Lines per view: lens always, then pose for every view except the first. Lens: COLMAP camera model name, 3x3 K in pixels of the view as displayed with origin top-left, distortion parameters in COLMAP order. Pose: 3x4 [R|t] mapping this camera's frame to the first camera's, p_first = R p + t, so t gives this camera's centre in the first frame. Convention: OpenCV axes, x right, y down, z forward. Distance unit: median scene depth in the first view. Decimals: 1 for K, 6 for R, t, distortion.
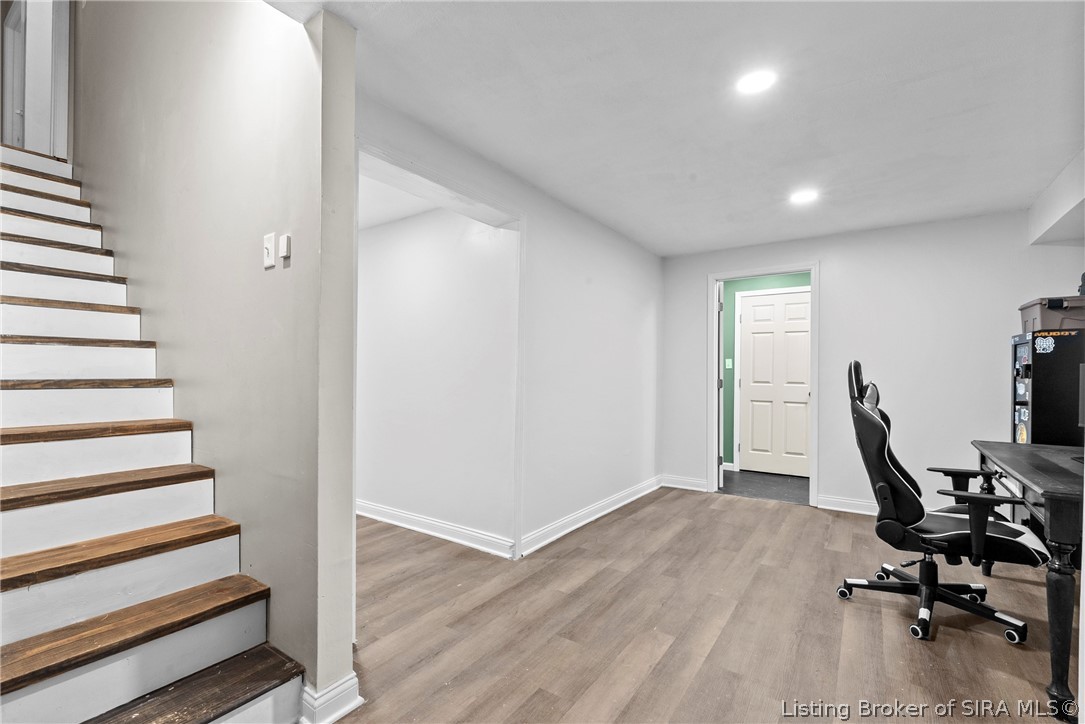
lens RADIAL K [[478.3, 0, 535.4], [0, 478.3, 367.0], [0, 0, 1]] dist [-0.003643, -0.000786]
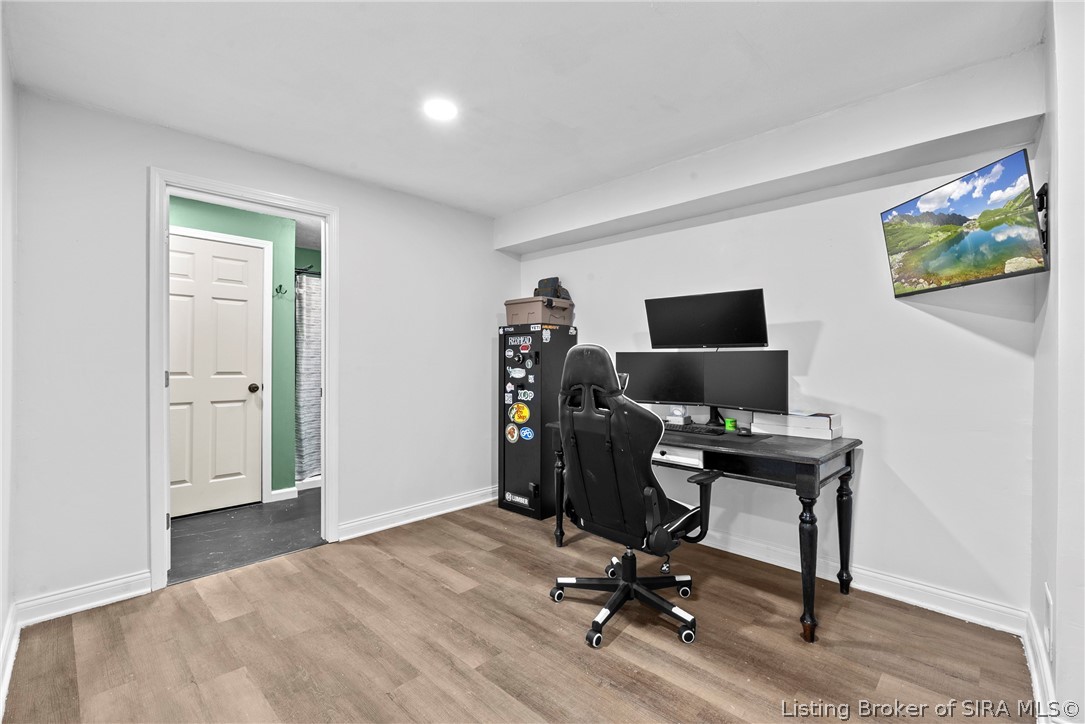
lens RADIAL K [[478.3, 0, 540.8], [0, 478.3, 355.9], [0, 0, 1]] dist [-0.003643, -0.000786]
pose [[0.159379, 0.002748, 0.987214, -0.106707], [-0.013705, 0.999906, -0.000571, 0.003817], [-0.987122, -0.013439, 0.159401, 0.688391]]
